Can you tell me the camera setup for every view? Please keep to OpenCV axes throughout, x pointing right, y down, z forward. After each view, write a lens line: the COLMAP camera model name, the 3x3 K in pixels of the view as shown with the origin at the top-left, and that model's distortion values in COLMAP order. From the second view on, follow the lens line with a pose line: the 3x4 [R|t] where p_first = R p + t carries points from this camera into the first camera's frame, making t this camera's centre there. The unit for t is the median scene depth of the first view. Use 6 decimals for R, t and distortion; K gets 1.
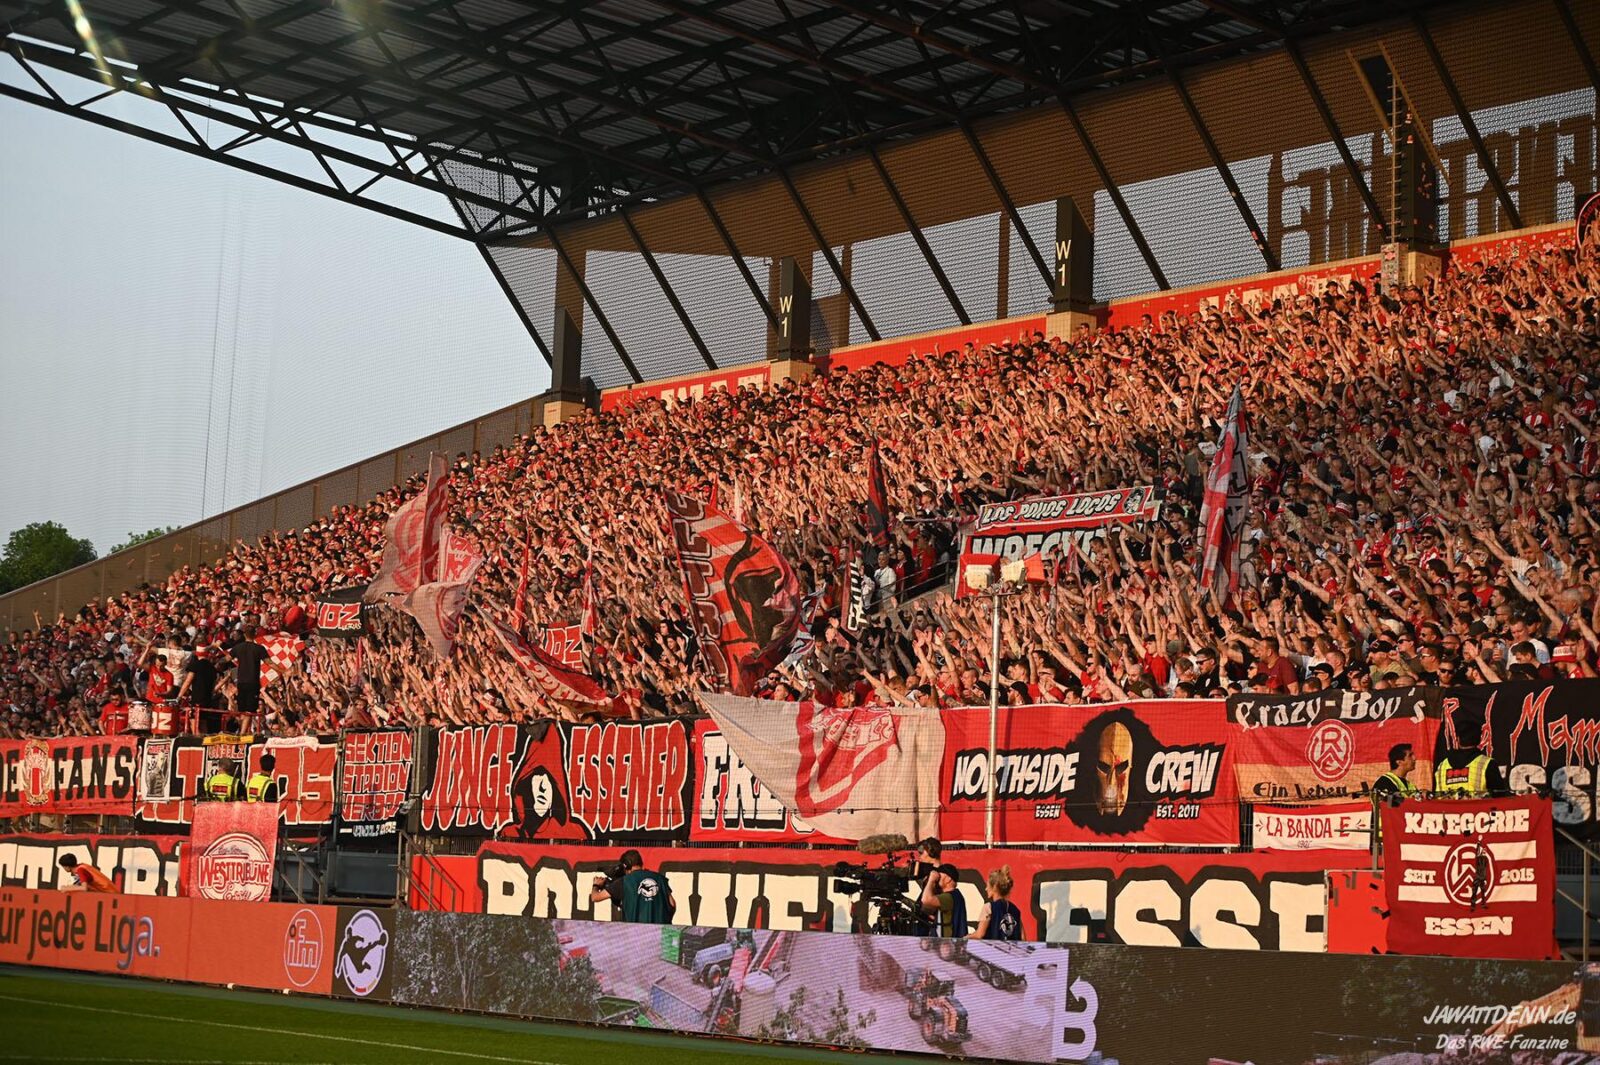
lens RADIAL K [[3206.7, 0, 794.8], [0, 3206.7, 528.2], [0, 0, 1]] dist [-0.274193, 0.565739]
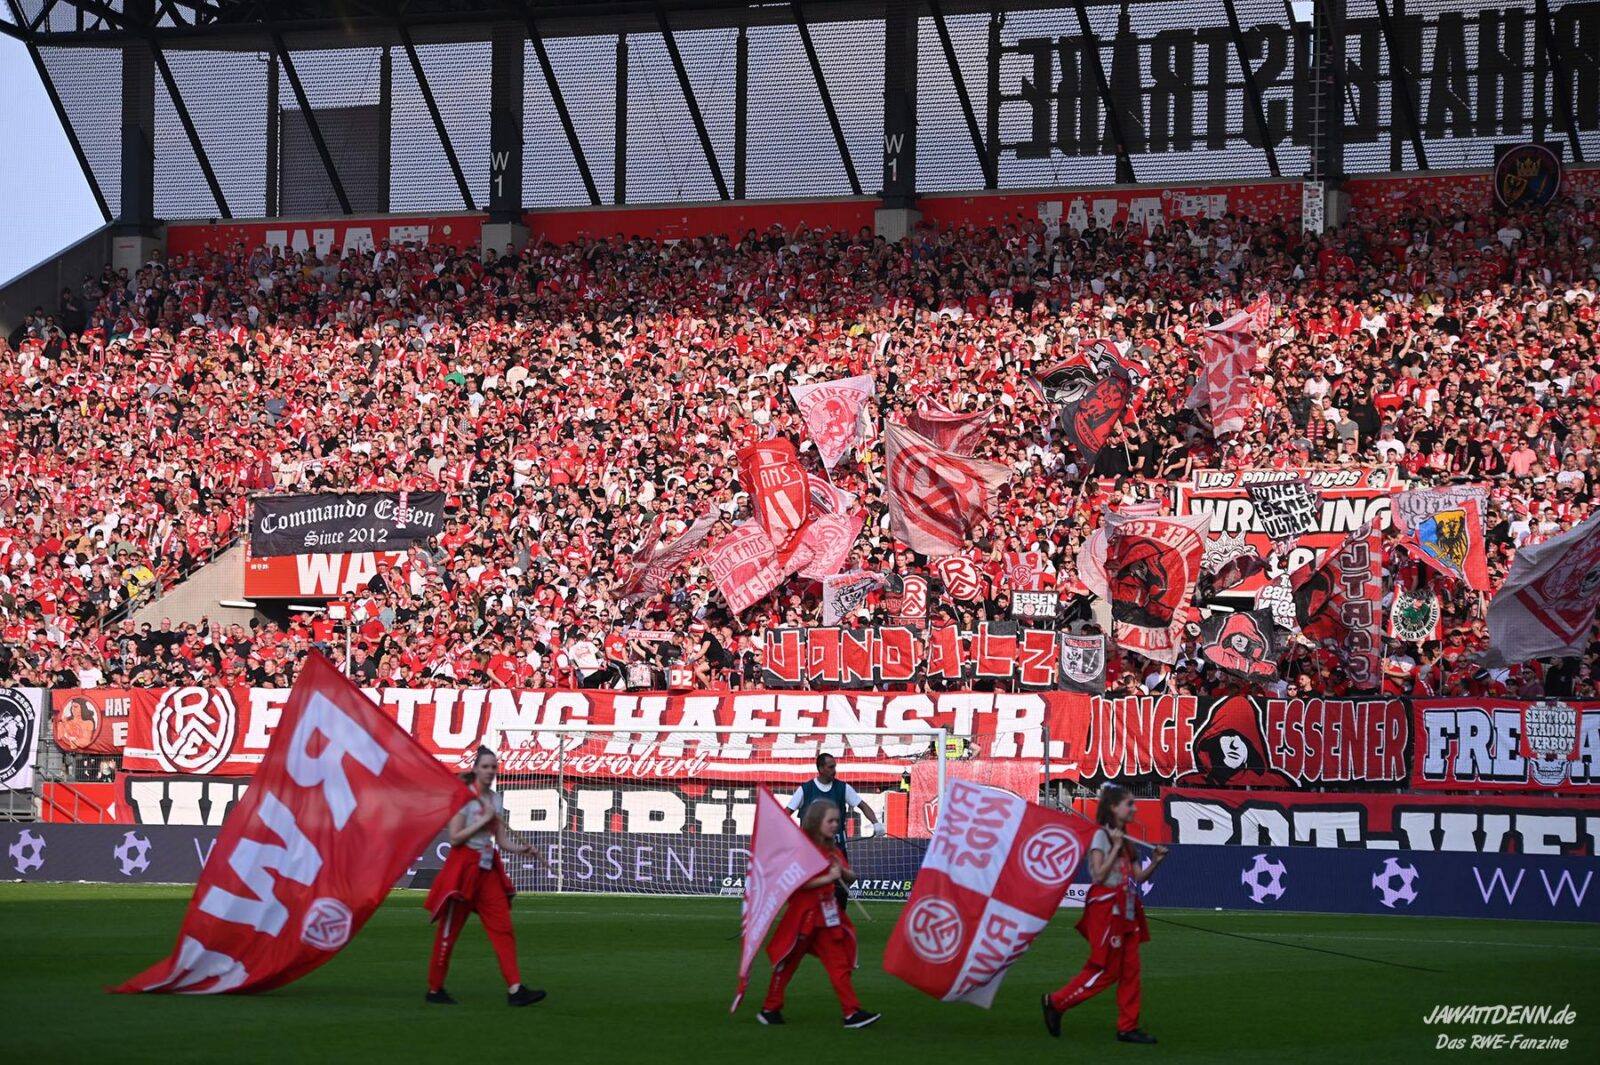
lens RADIAL K [[5350.5, 0, 792.2], [0, 5350.5, 526.2], [0, 0, 1]] dist [0.462316, 2.211100]
pose [[0.908167, -0.002083, 0.418603, -1.149710], [-0.031361, 0.996839, 0.072998, -0.161025], [-0.417431, -0.079423, 0.905231, -0.891543]]
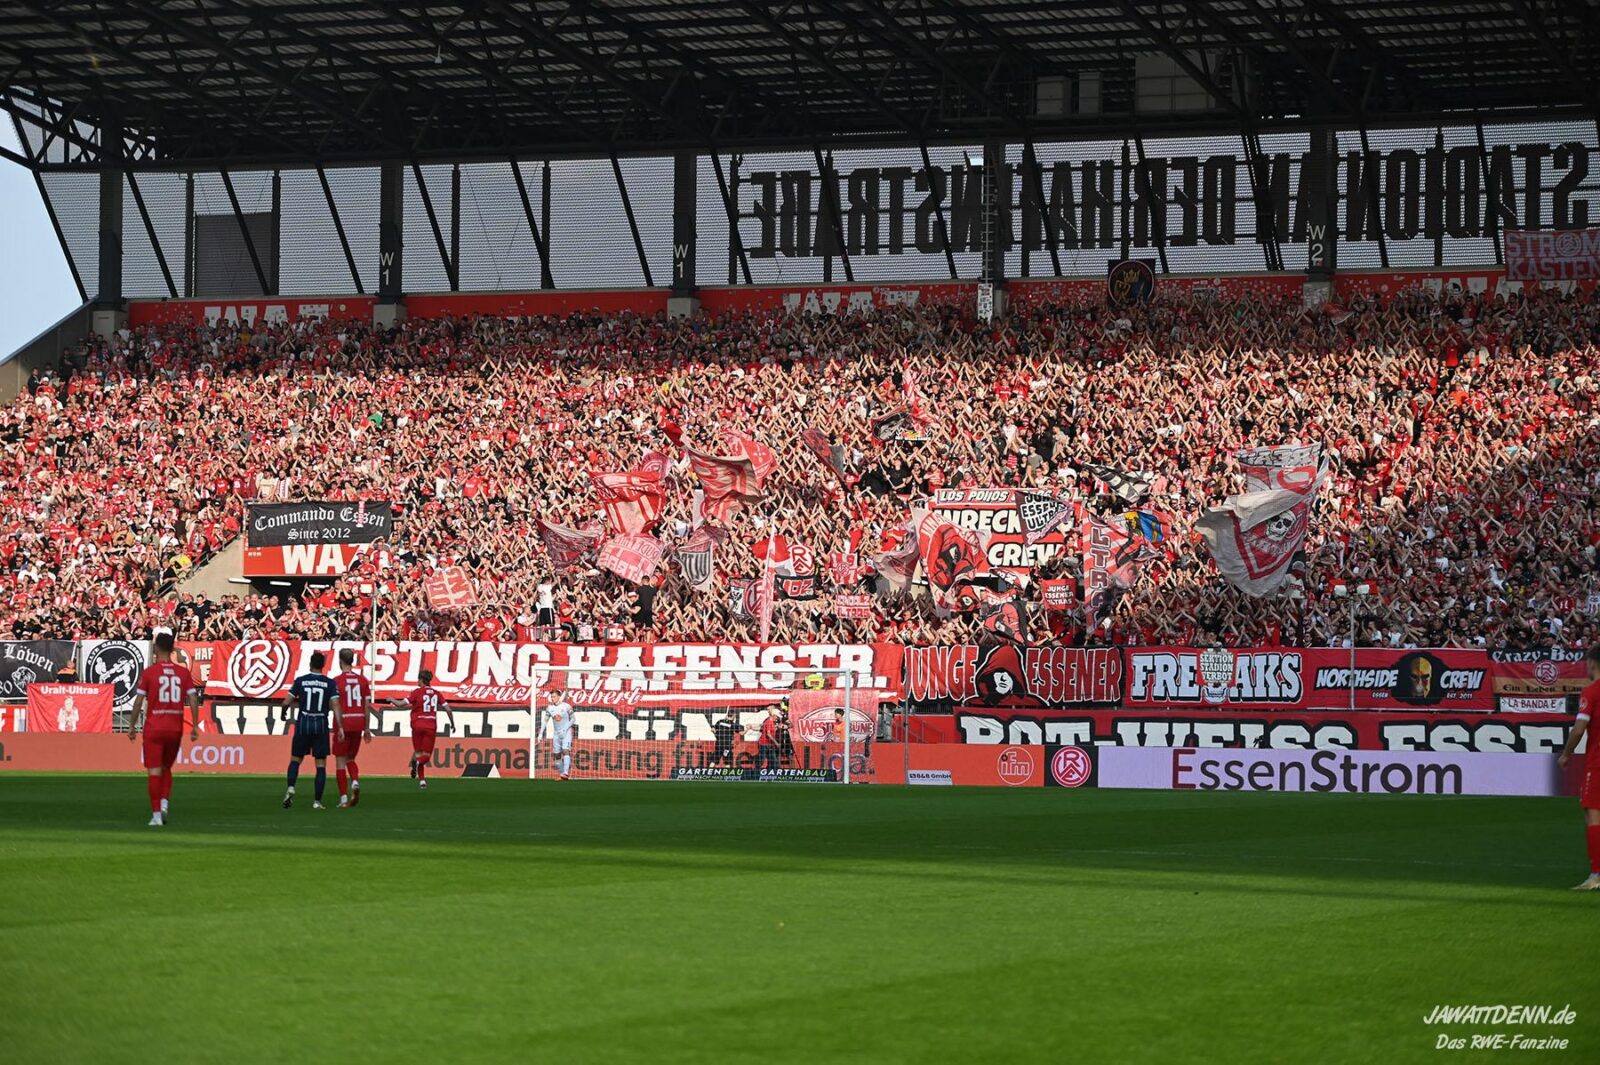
lens RADIAL K [[4483.3, 0, 784.1], [0, 4483.3, 508.1], [0, 0, 1]] dist [0.099224, 1.472555]
pose [[0.854780, -0.001275, 0.518989, -1.594250], [-0.041335, 0.996653, 0.070527, -0.207281], [-0.517342, -0.081738, 0.851866, -1.232524]]
